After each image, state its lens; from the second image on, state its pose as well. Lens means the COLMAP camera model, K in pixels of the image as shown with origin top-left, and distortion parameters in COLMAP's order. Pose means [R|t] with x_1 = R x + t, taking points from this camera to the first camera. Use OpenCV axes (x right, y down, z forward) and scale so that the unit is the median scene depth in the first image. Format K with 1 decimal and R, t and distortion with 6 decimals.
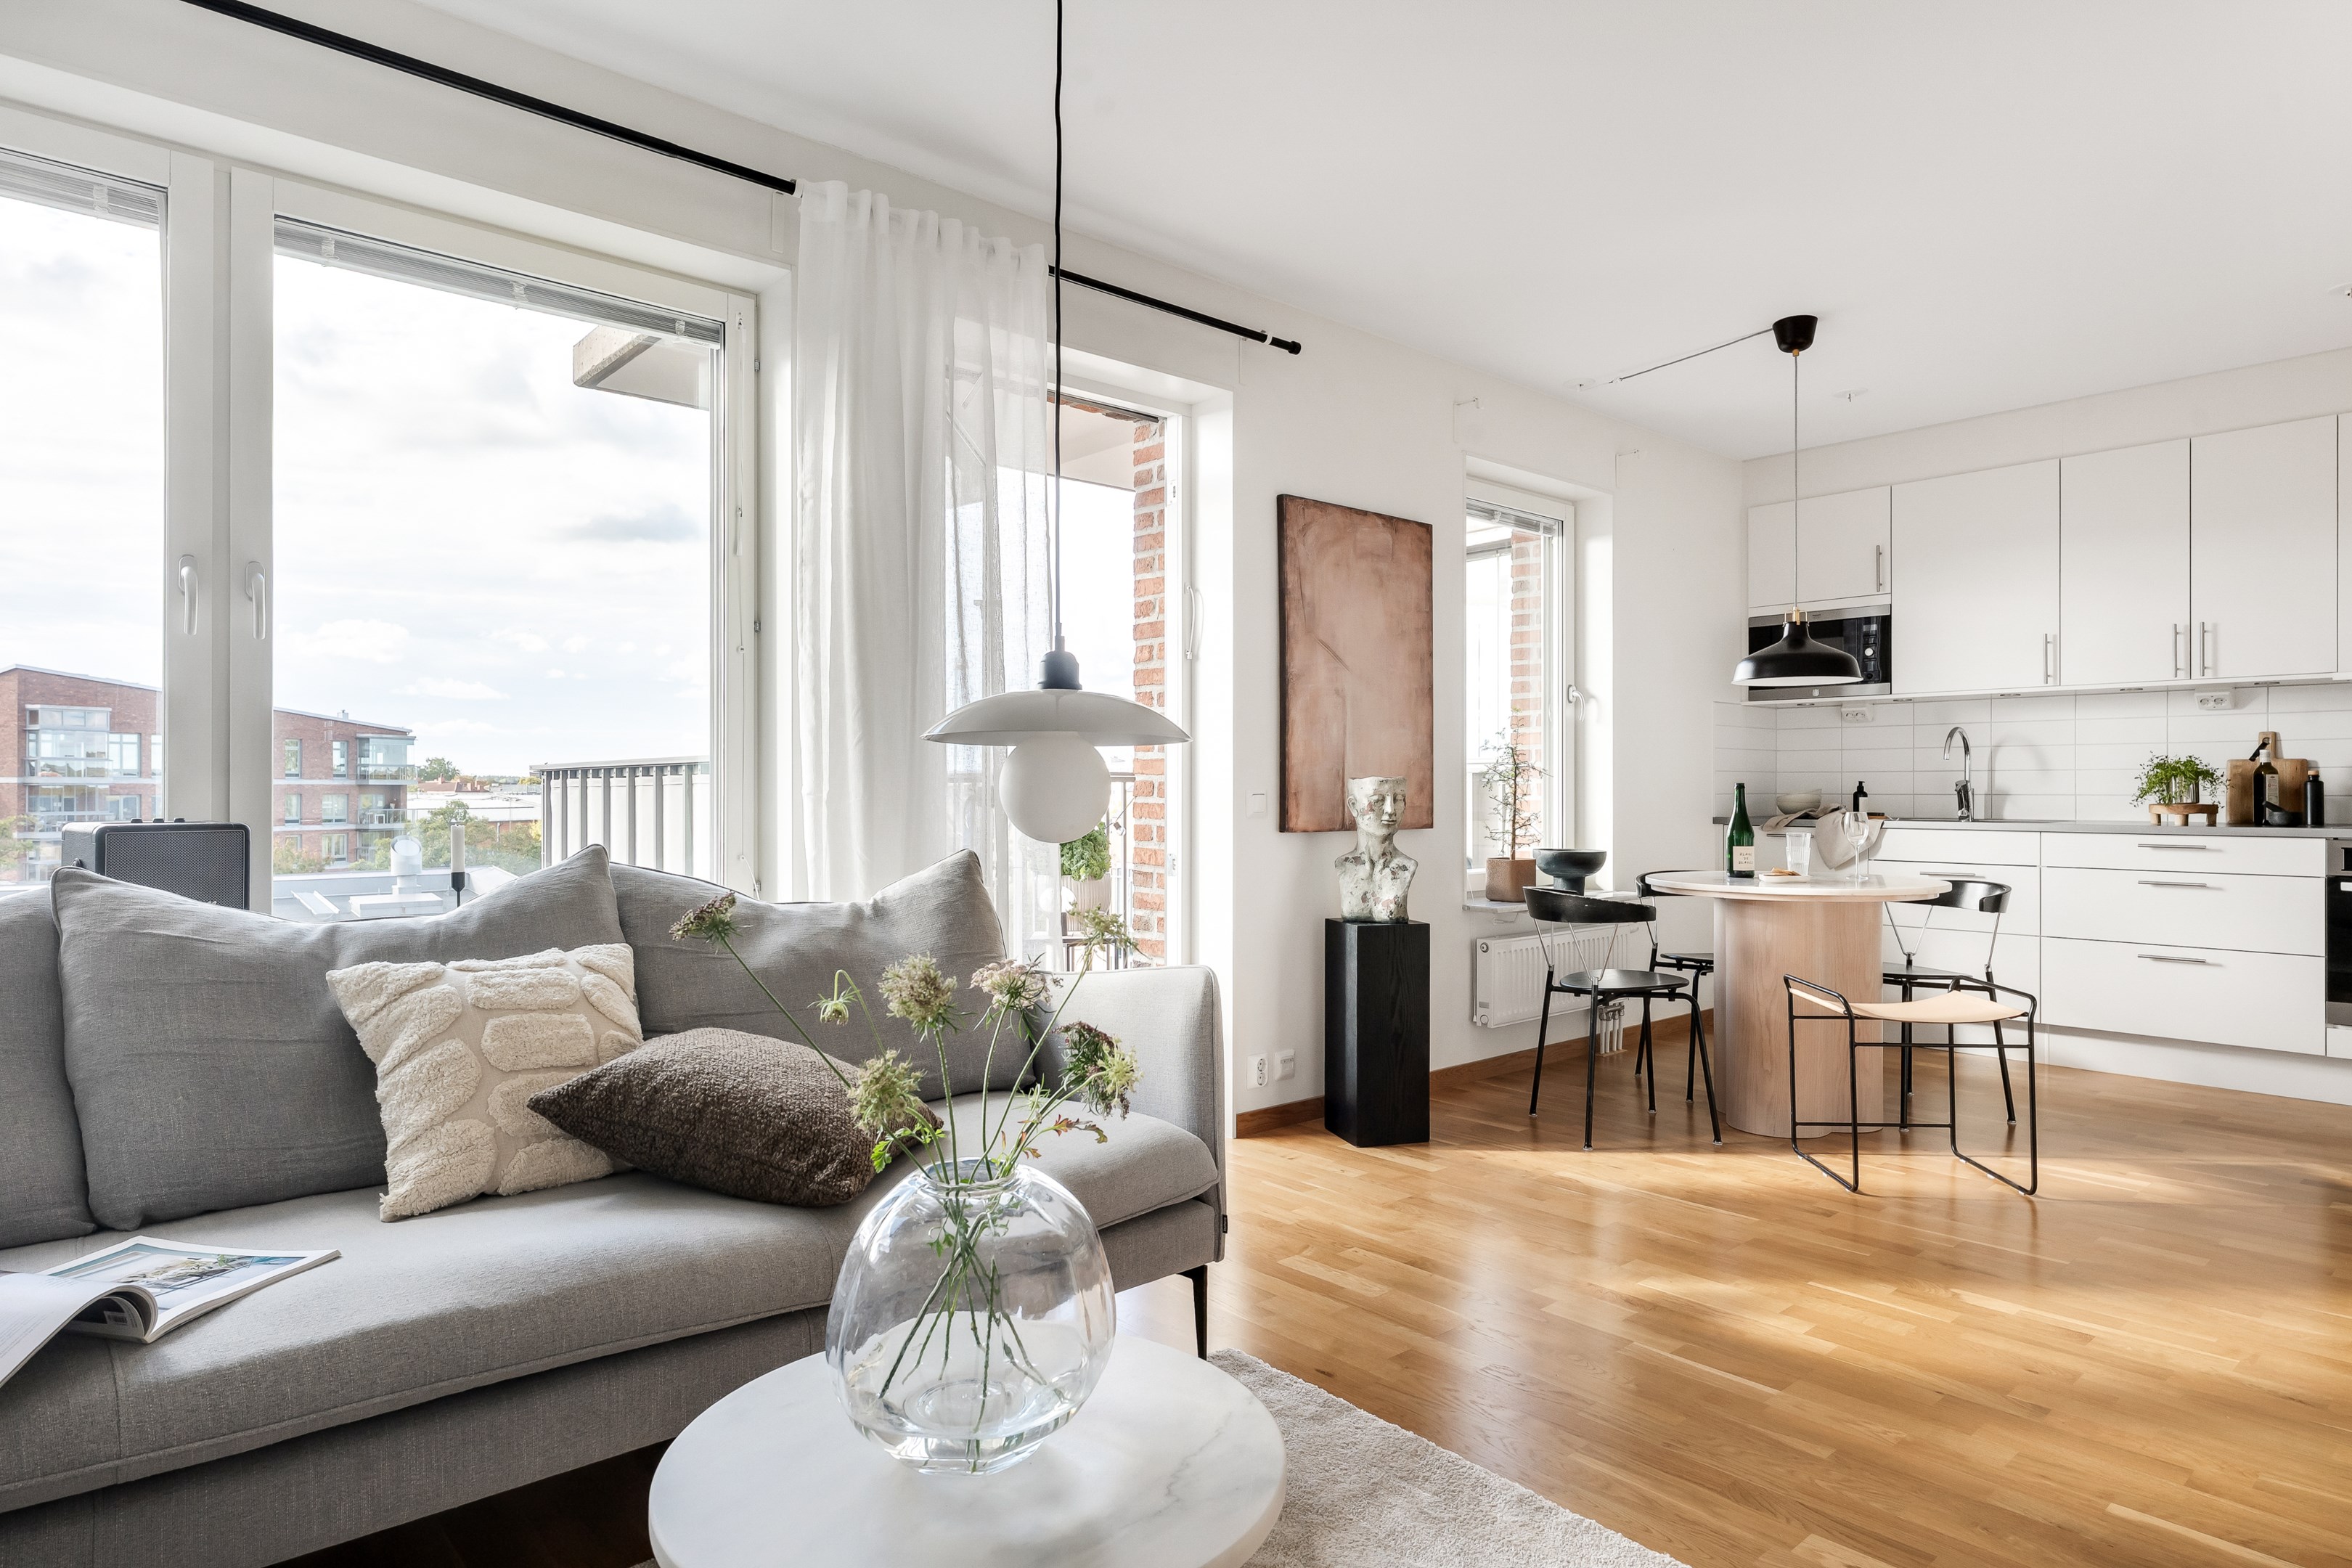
lens RADIAL K [[1340.6, 0, 1176.0], [0, 1340.6, 784.0], [0, 0, 1]] dist [0.001404, 0.002375]
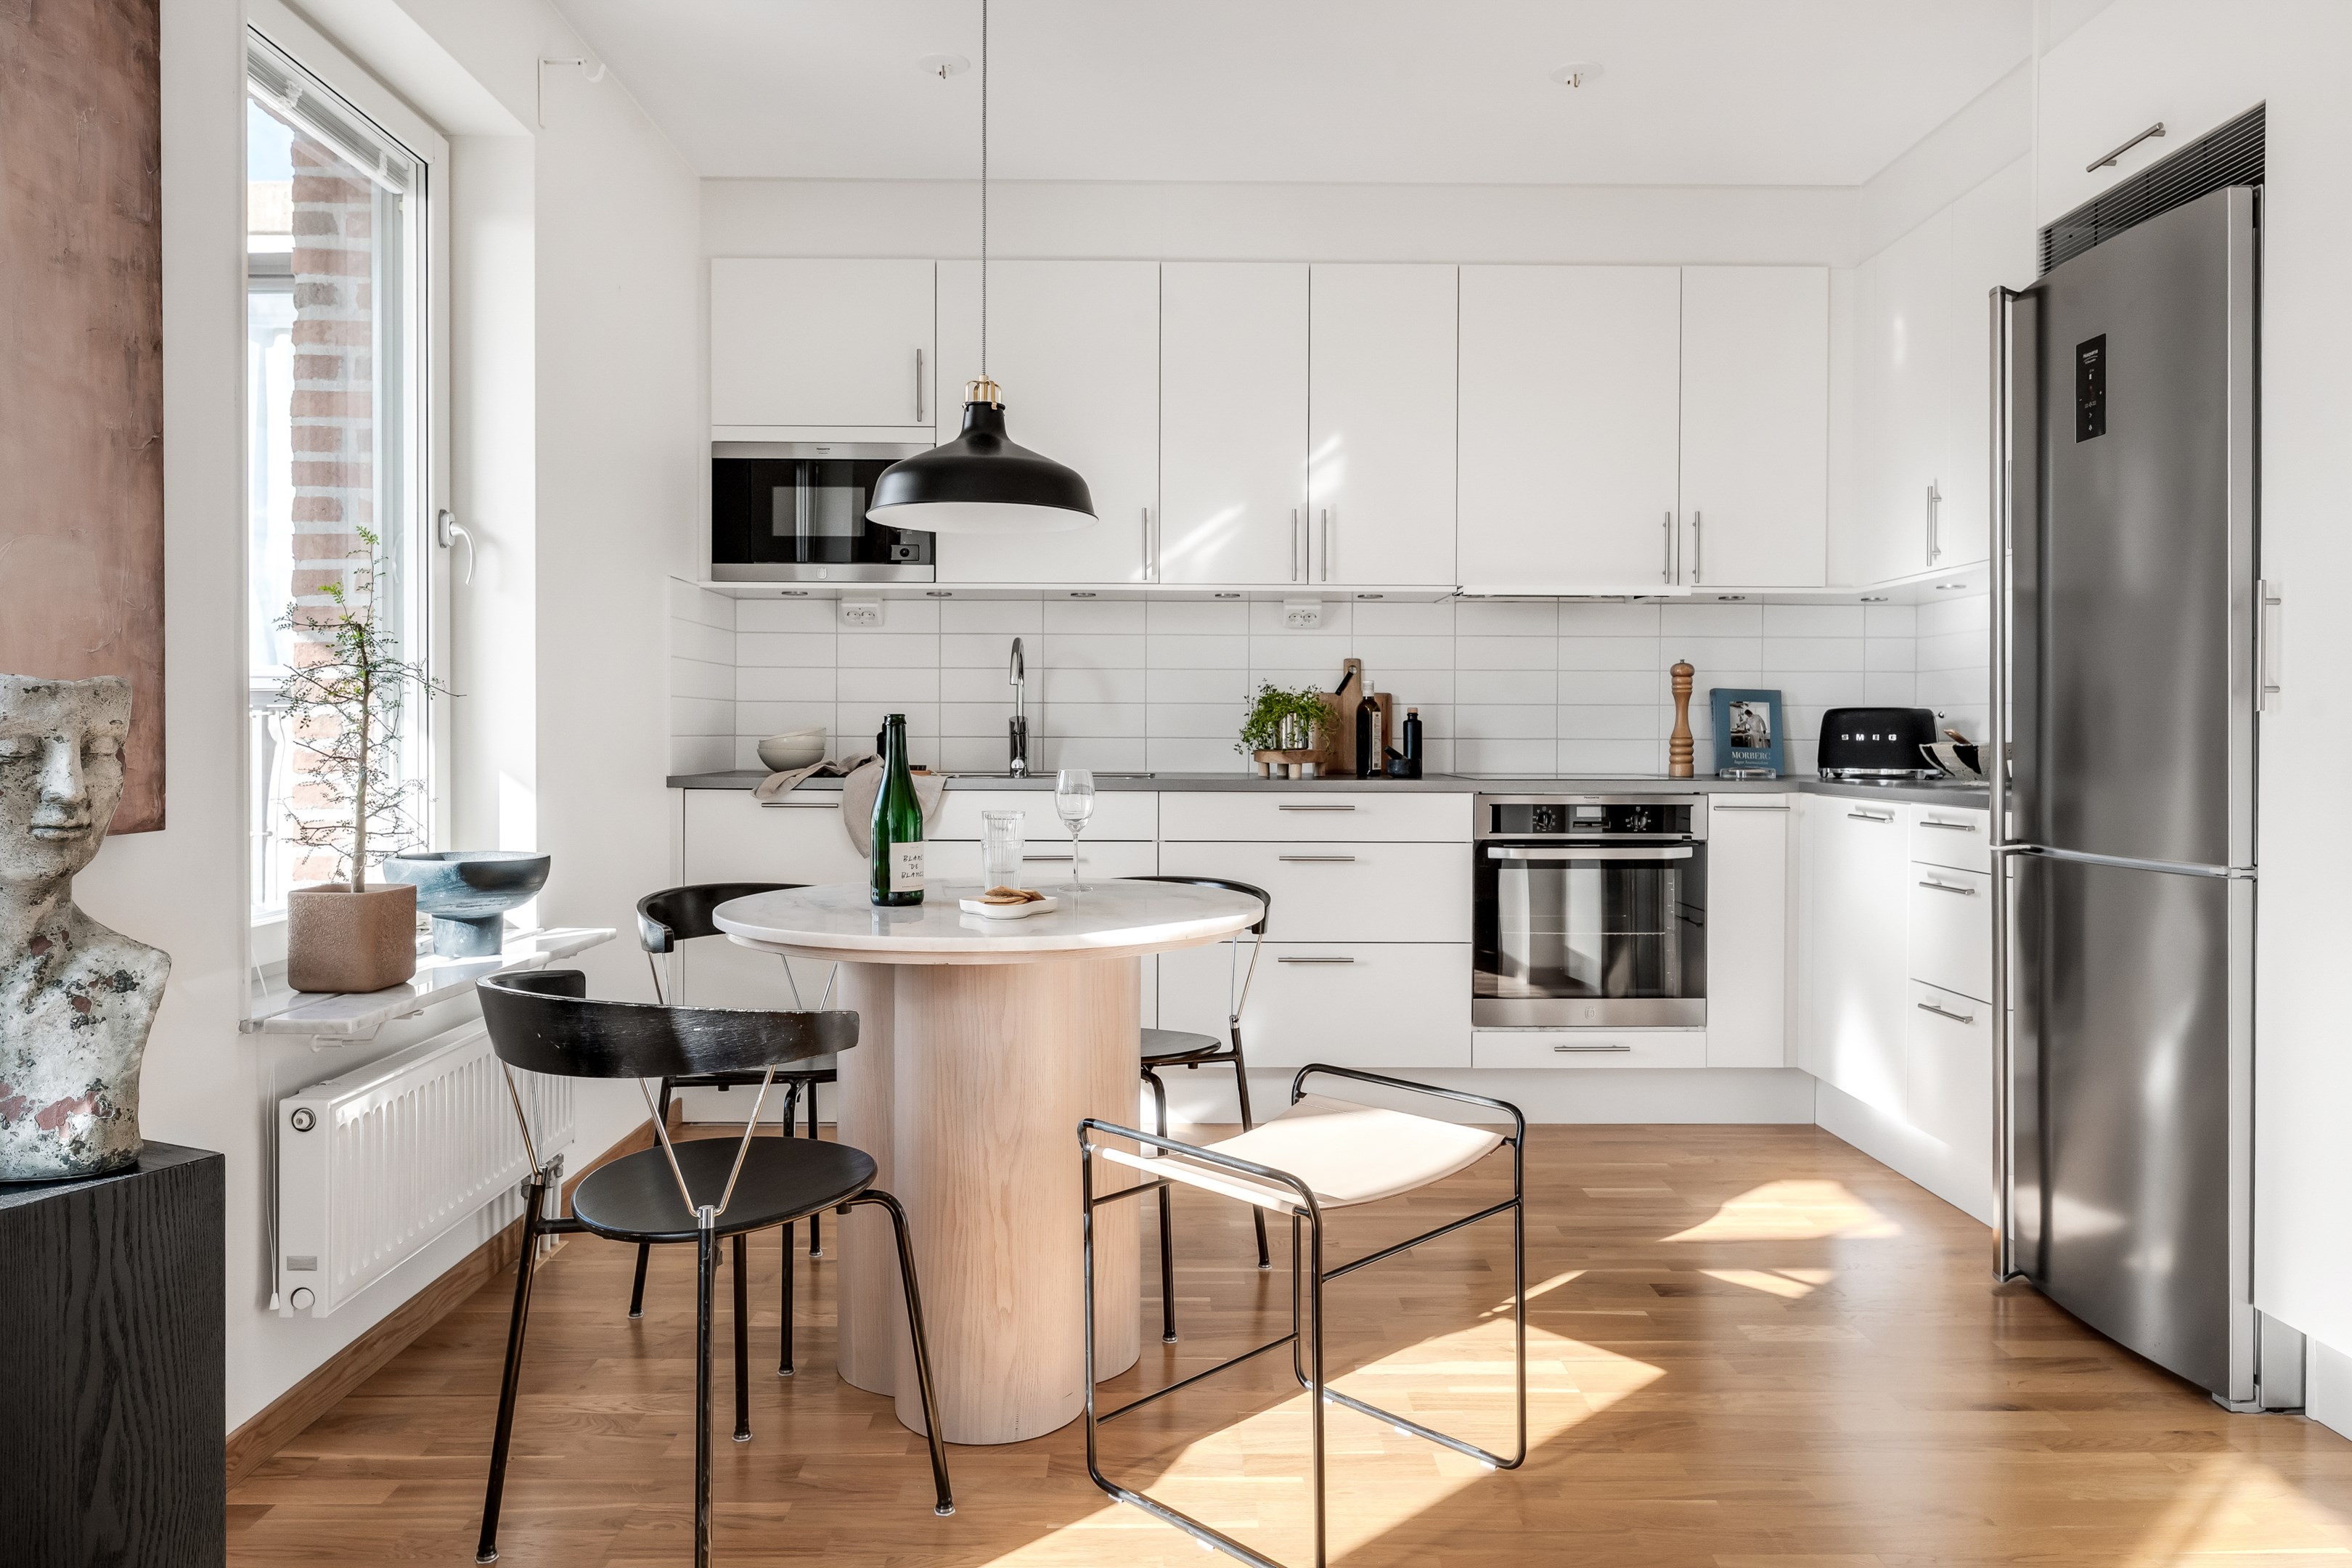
lens RADIAL K [[1540.0, 0, 1178.9], [0, 1540.0, 751.7], [0, 0, 1]] dist [-0.002287, 0.000495]
pose [[0.654134, -0.006865, 0.756347, 0.058820], [-0.006090, 0.999879, 0.014343, 0.004407], [-0.756354, -0.013988, 0.654013, 0.541003]]
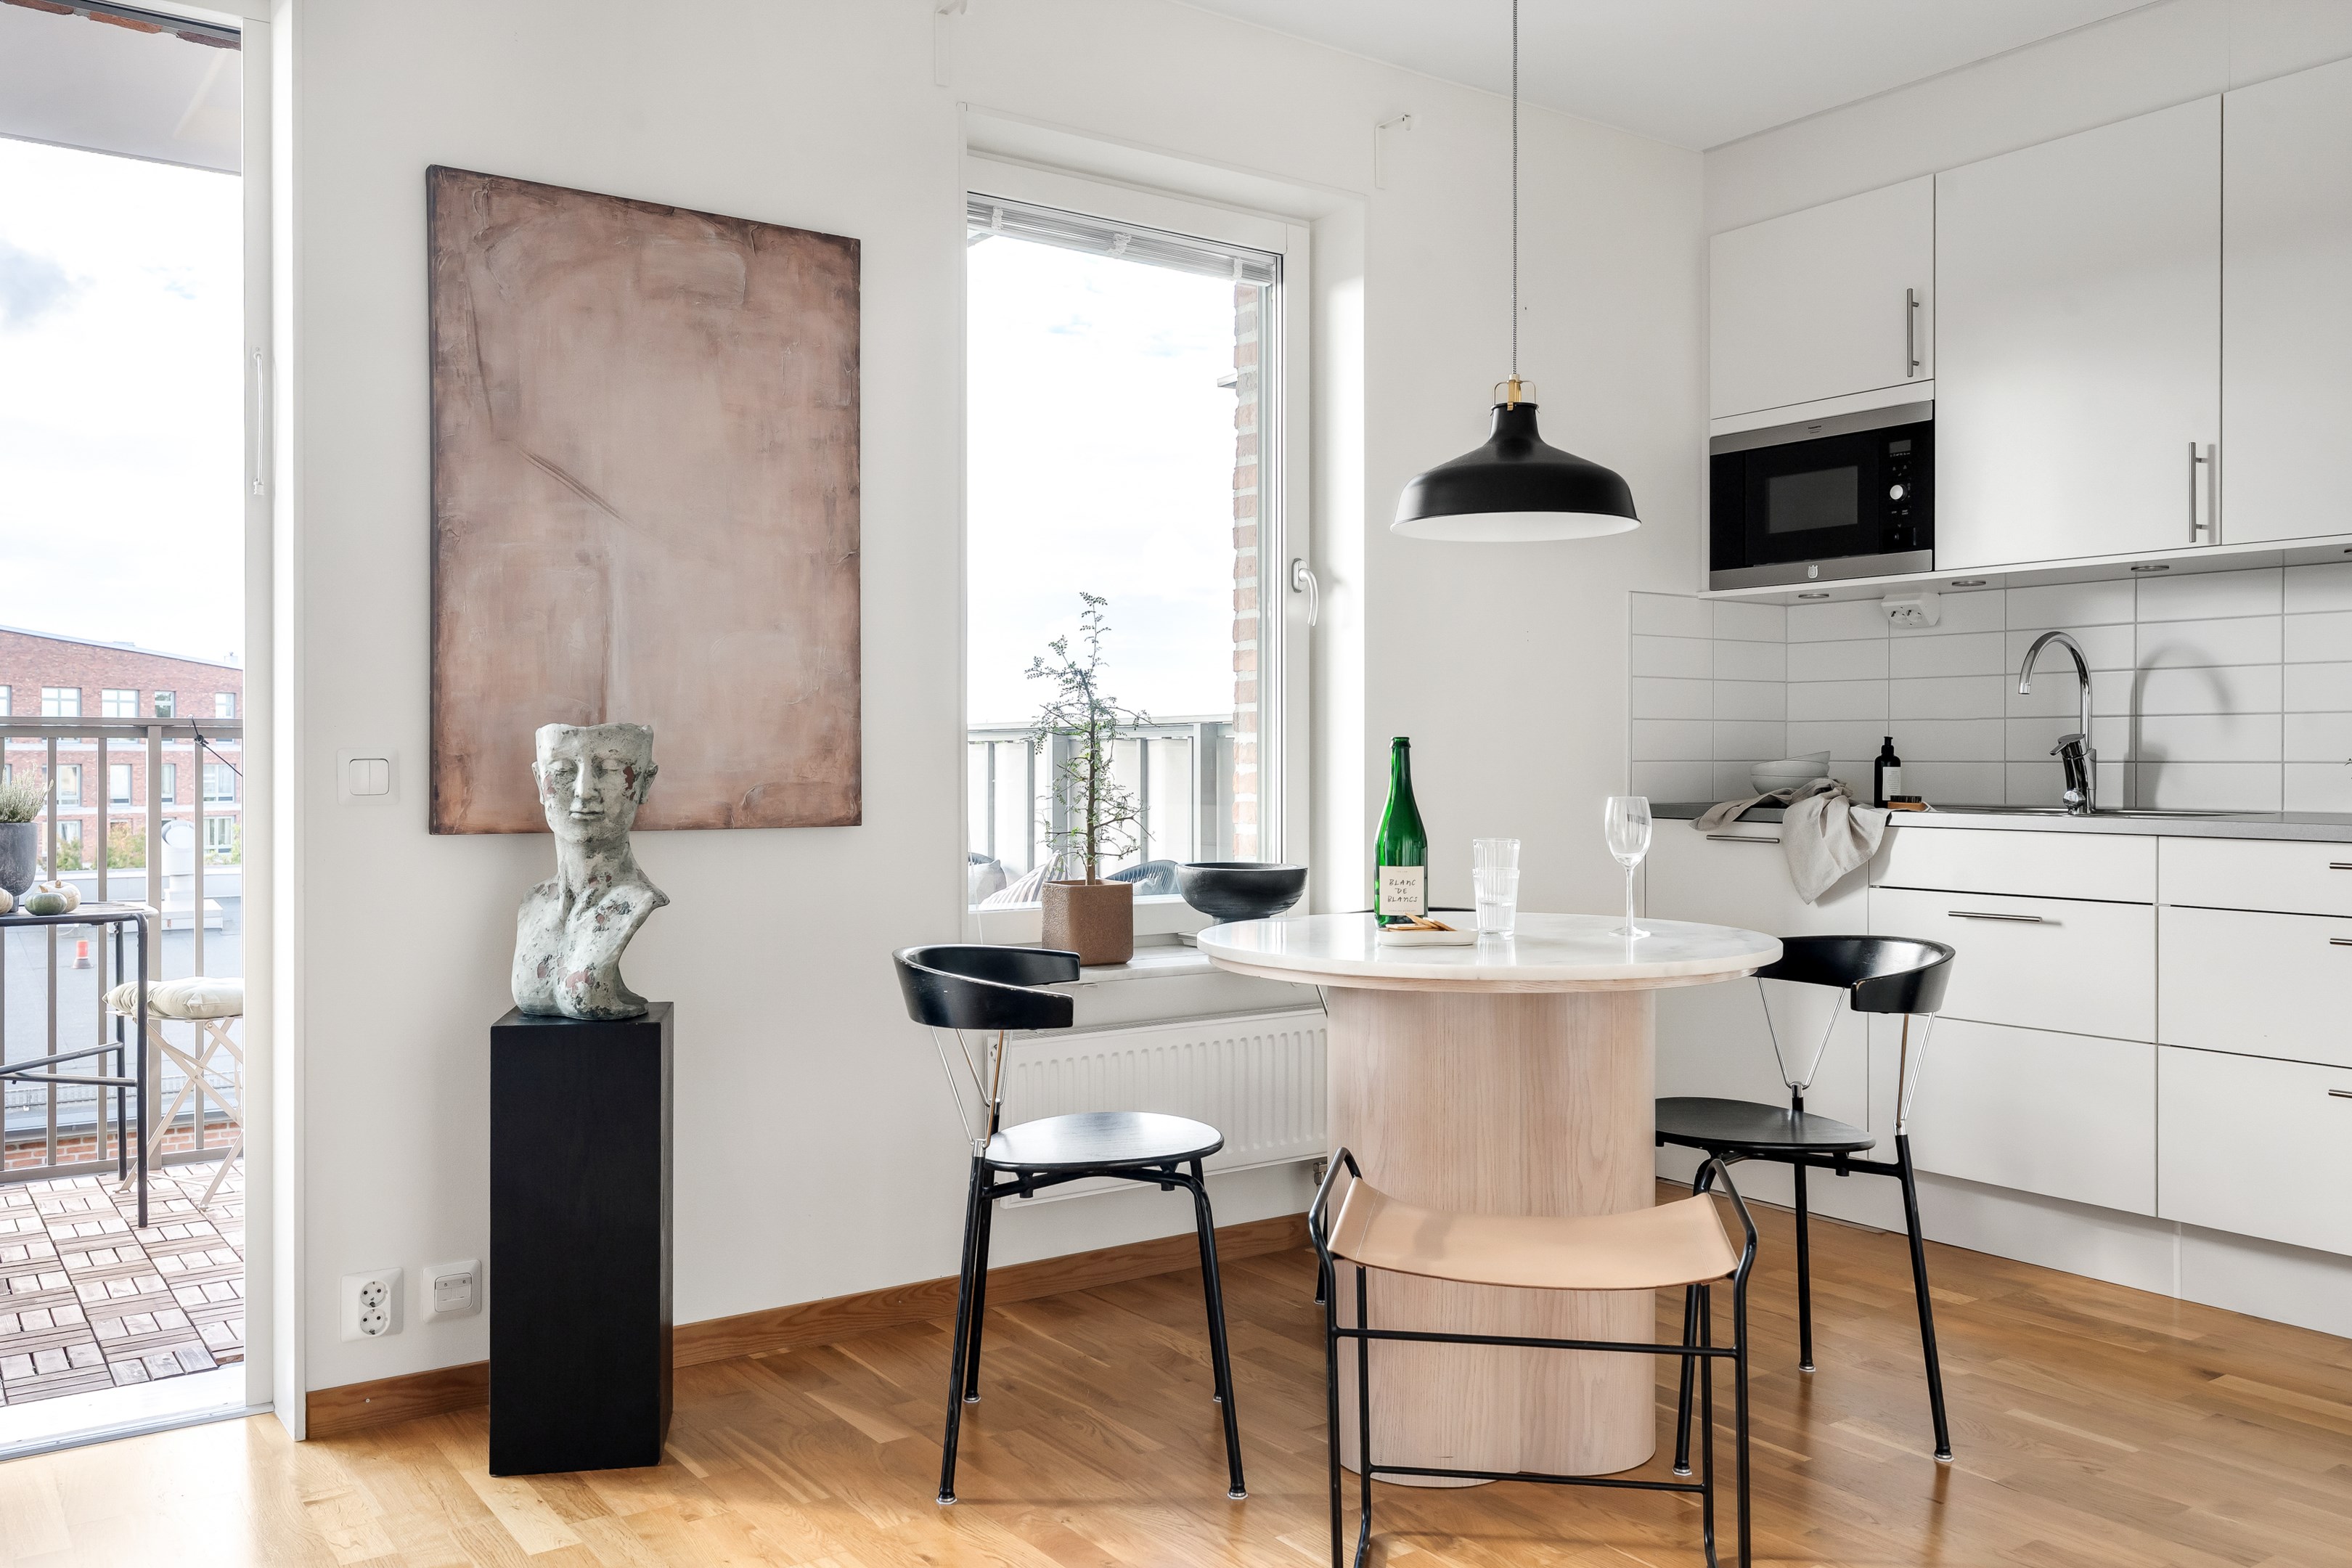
lens RADIAL K [[1861.6, 0, 1172.4], [0, 1861.6, 764.2], [0, 0, 1]] dist [0.002456, -0.004095]
pose [[0.994041, 0.000321, -0.109006, 0.404550], [0.000481, 0.999973, 0.007331, 0.004211], [0.109005, -0.007340, 0.994014, 0.308173]]
